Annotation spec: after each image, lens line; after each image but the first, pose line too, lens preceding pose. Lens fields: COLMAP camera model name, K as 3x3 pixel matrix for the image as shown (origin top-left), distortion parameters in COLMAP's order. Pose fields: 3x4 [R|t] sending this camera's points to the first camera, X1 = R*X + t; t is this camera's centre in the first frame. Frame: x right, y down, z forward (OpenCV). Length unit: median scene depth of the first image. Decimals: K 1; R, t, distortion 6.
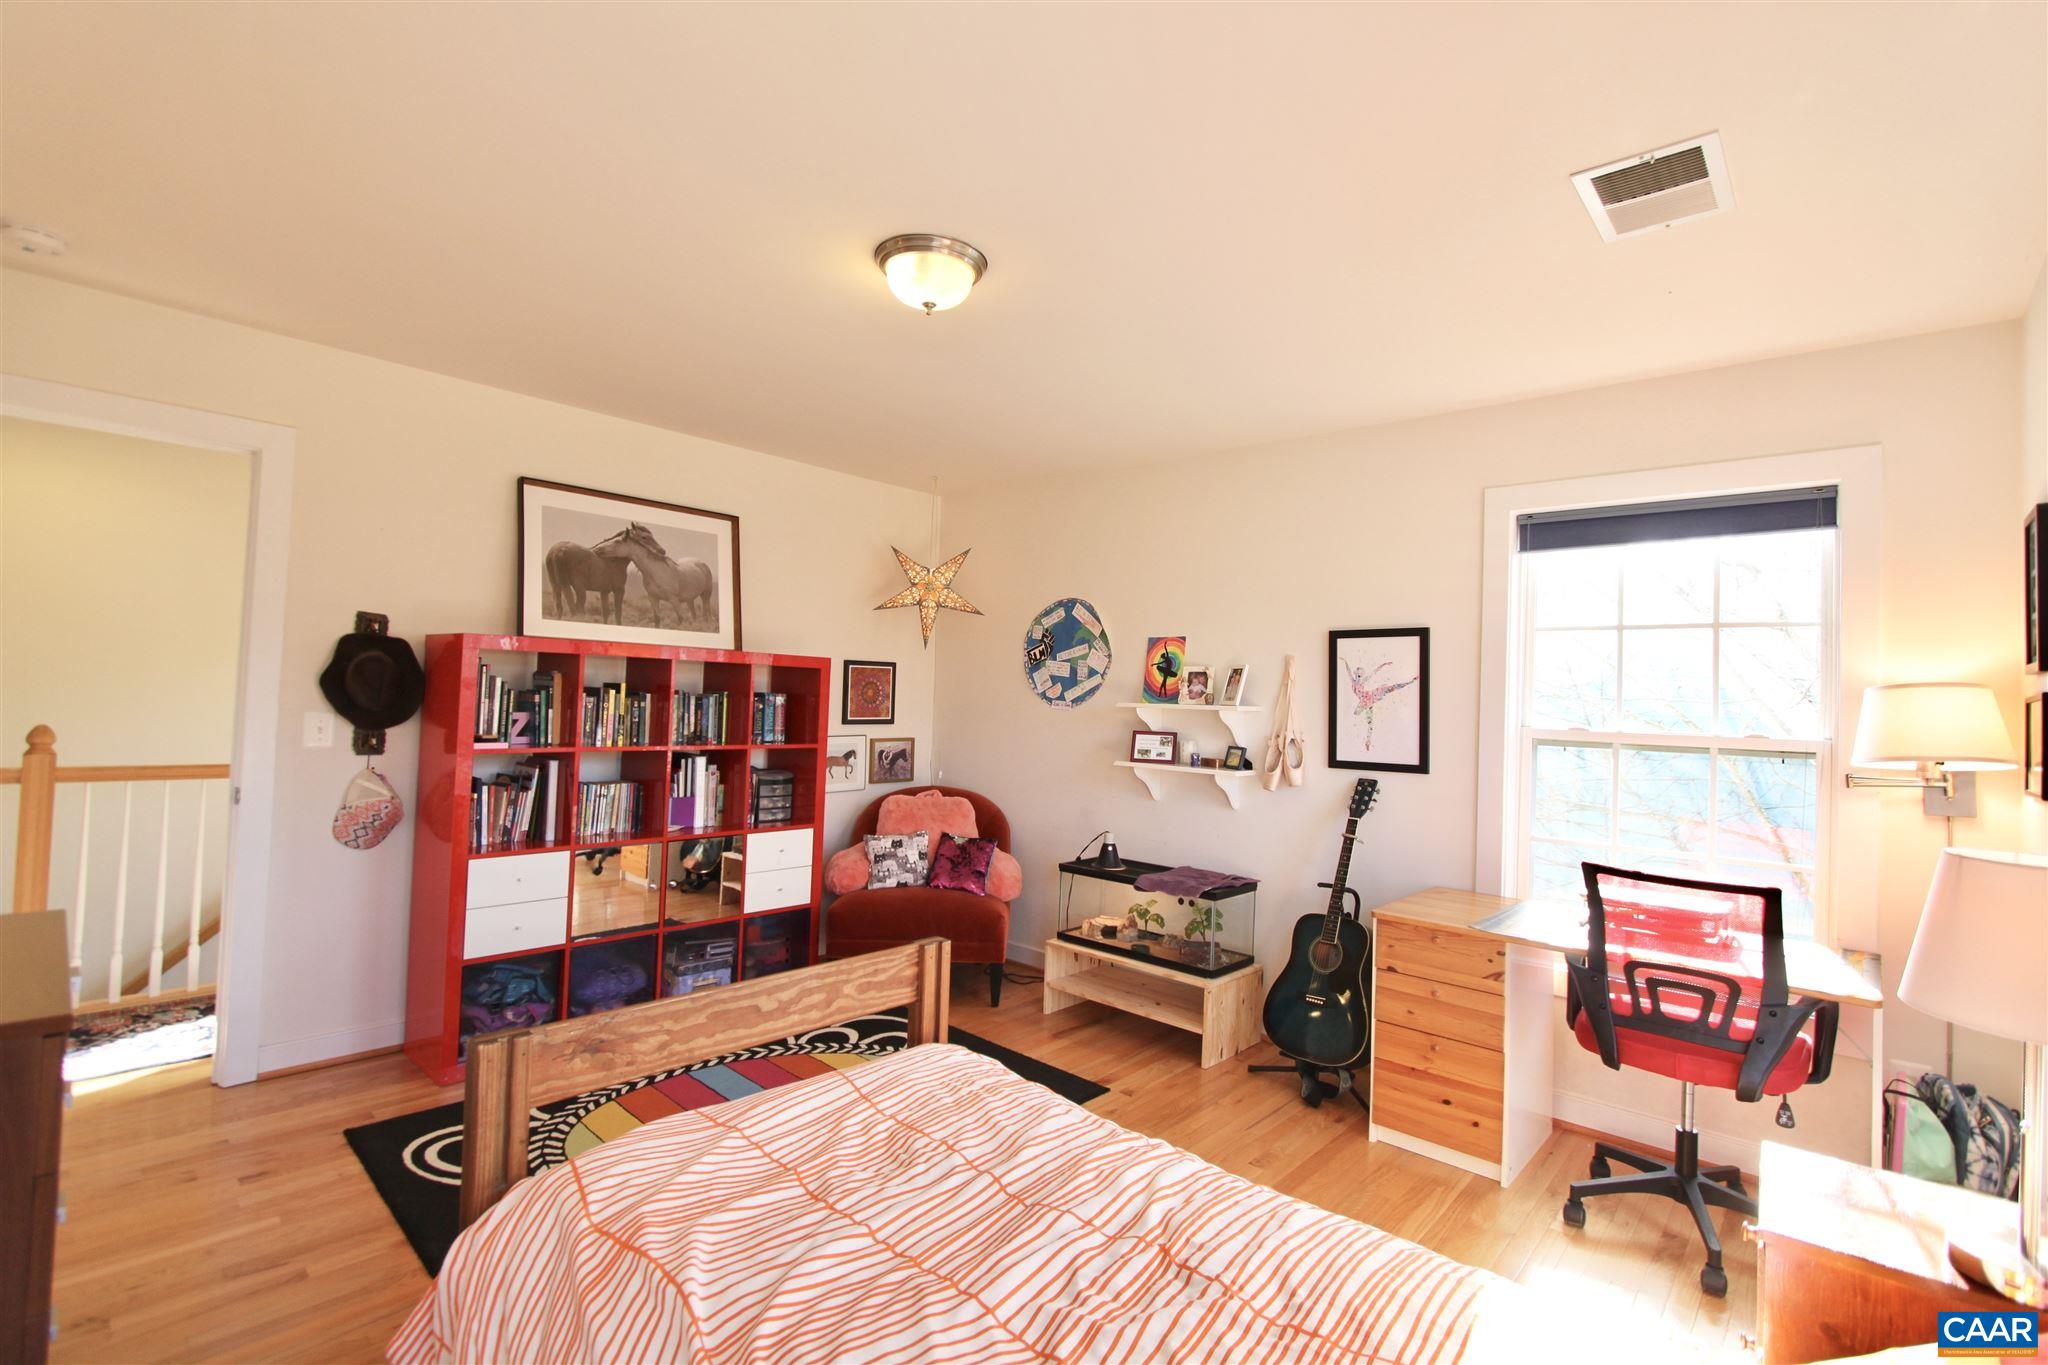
lens RADIAL K [[944.4, 0, 1030.9], [0, 944.4, 672.3], [0, 0, 1]] dist [-0.015058, 0.001726]
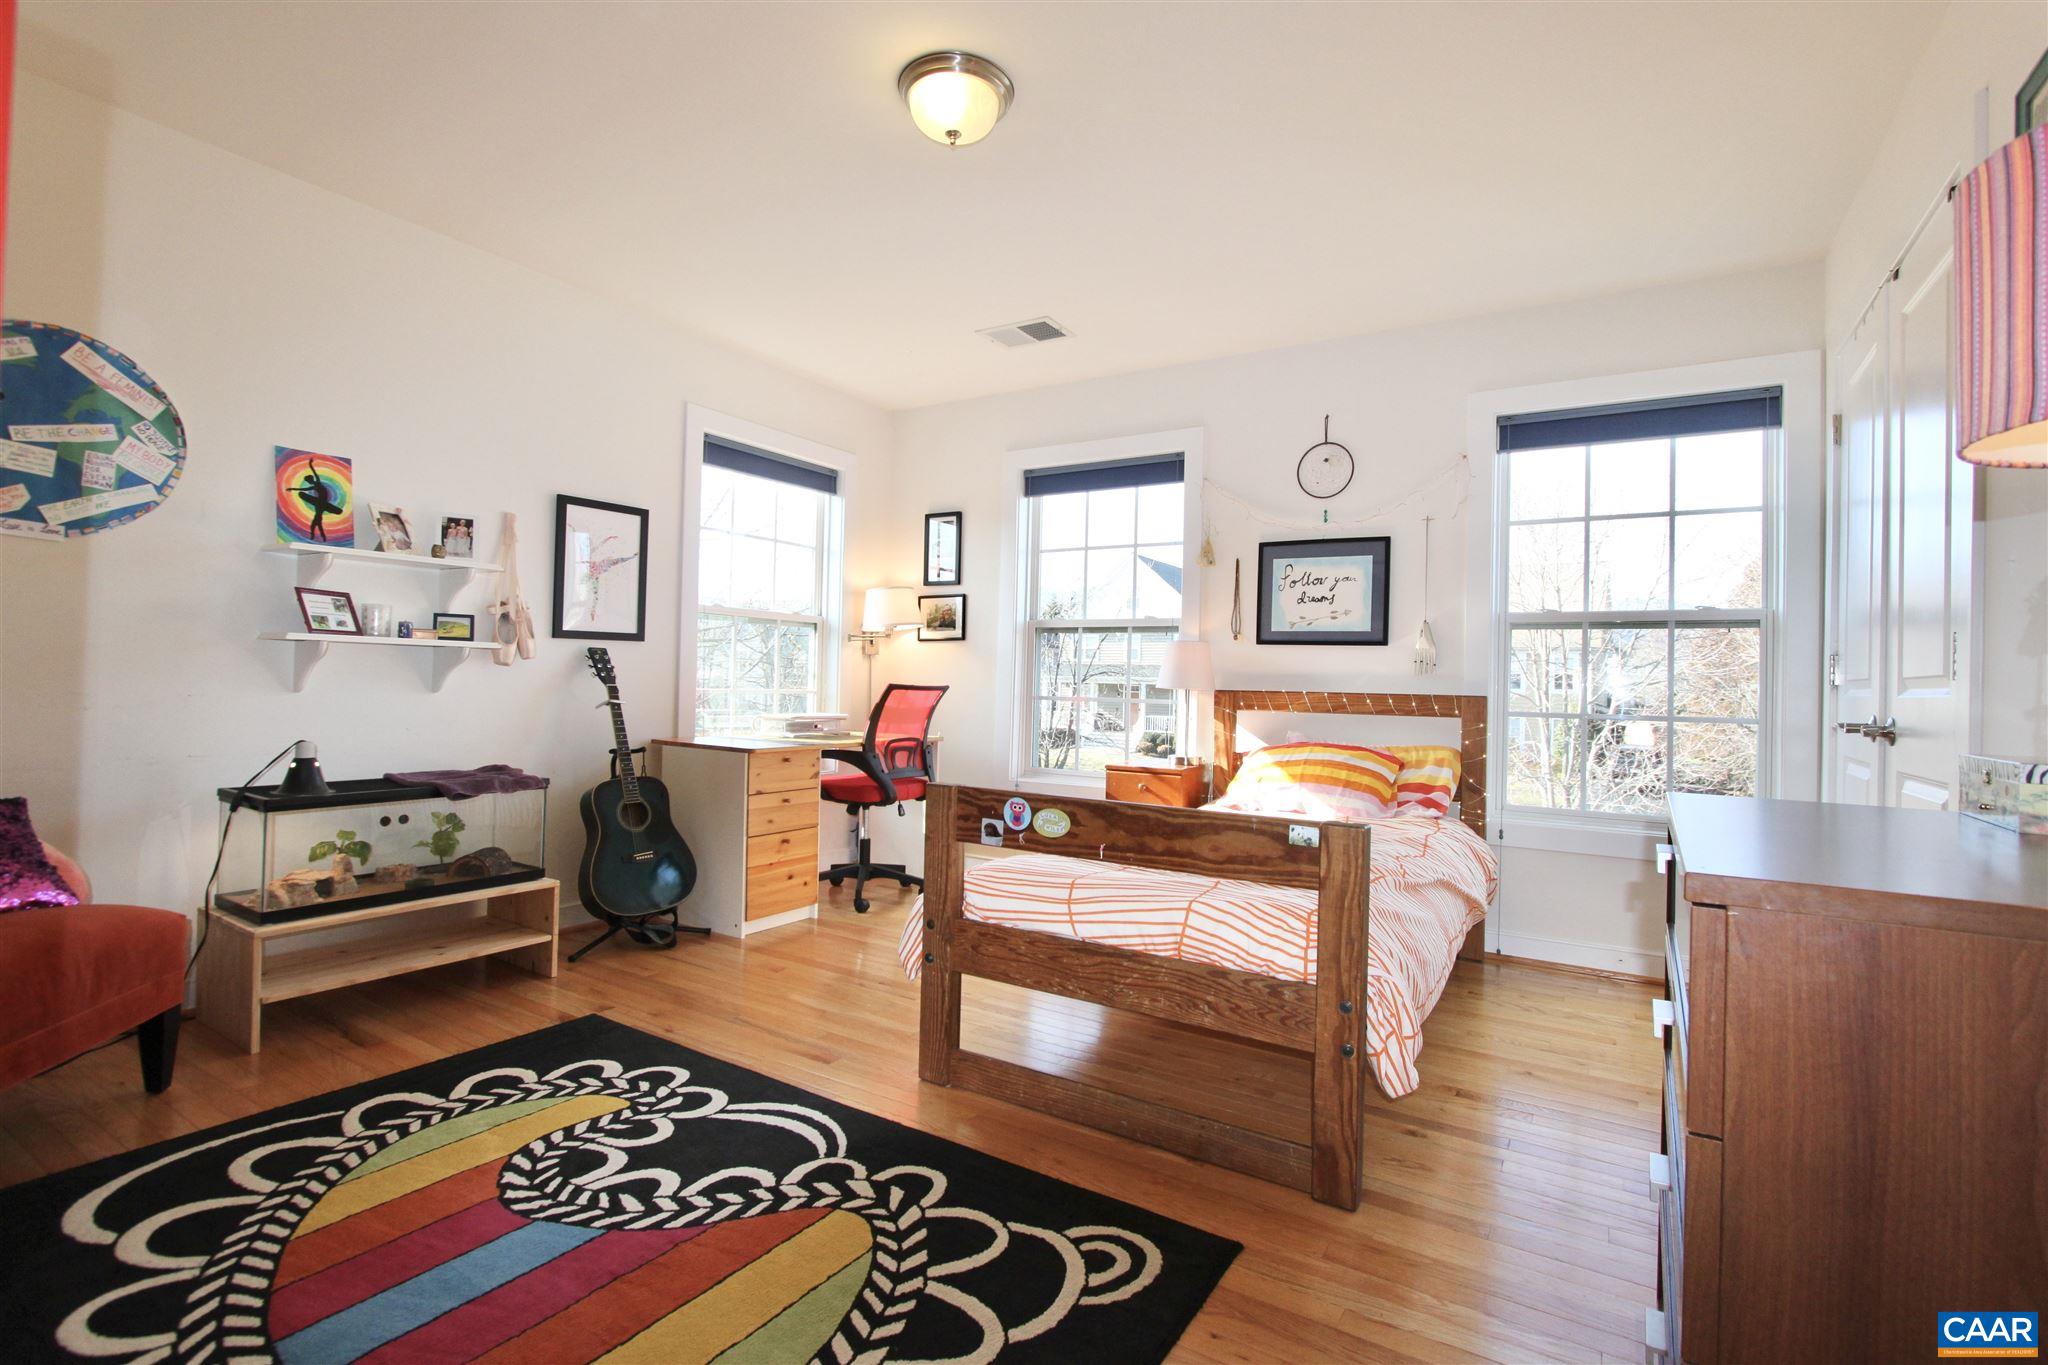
lens RADIAL K [[944.4, 0, 1030.9], [0, 944.4, 672.3], [0, 0, 1]] dist [-0.015058, 0.001726]
pose [[-0.174369, -0.035797, 0.984029, -0.642813], [-0.065206, 0.997565, 0.024735, 0.073561], [-0.982519, -0.059851, -0.176279, 0.628349]]
